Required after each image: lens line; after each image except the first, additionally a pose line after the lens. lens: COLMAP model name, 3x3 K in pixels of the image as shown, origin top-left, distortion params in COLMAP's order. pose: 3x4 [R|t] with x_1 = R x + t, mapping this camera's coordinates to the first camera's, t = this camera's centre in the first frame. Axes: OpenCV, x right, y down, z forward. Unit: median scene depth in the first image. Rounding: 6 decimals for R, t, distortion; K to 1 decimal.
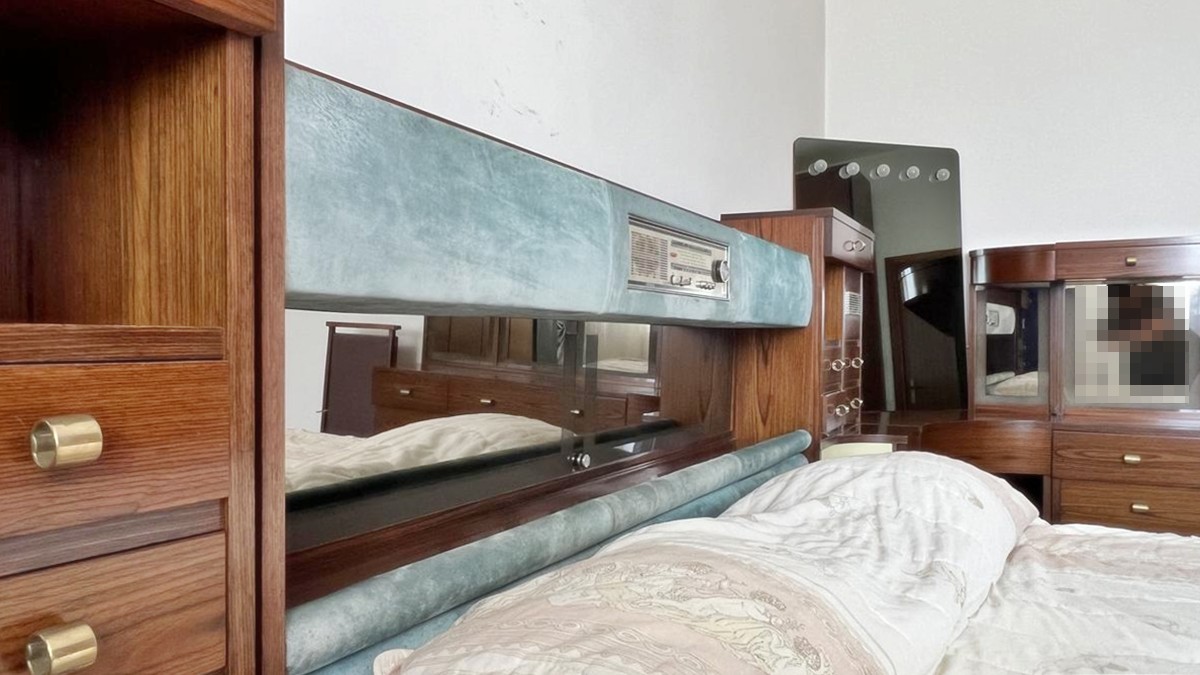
lens RADIAL K [[862.8, 0, 597.1], [0, 862.8, 338.4], [0, 0, 1]] dist [-0.008522, -0.003307]
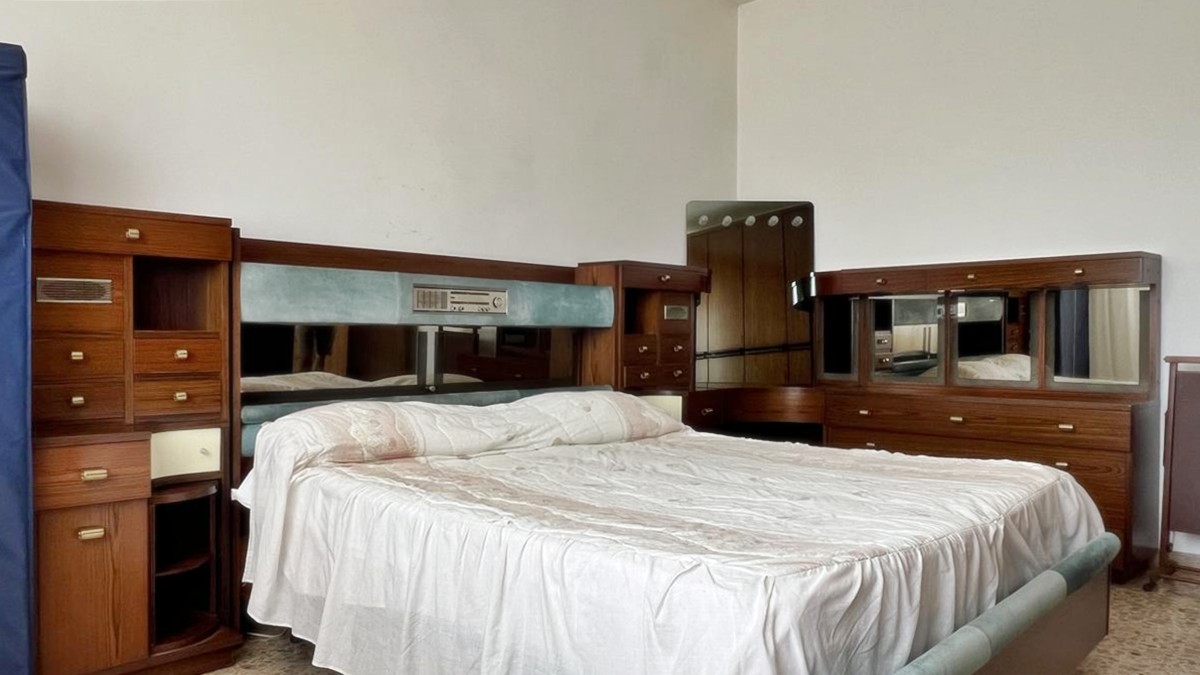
lens RADIAL K [[862.8, 0, 602.7], [0, 862.8, 337.8], [0, 0, 1]] dist [-0.008522, -0.003307]
pose [[0.963928, -0.000033, -0.266163, 1.372061], [0.000895, 0.999995, 0.003117, 0.004816], [0.266161, -0.003243, 0.963923, -1.411592]]
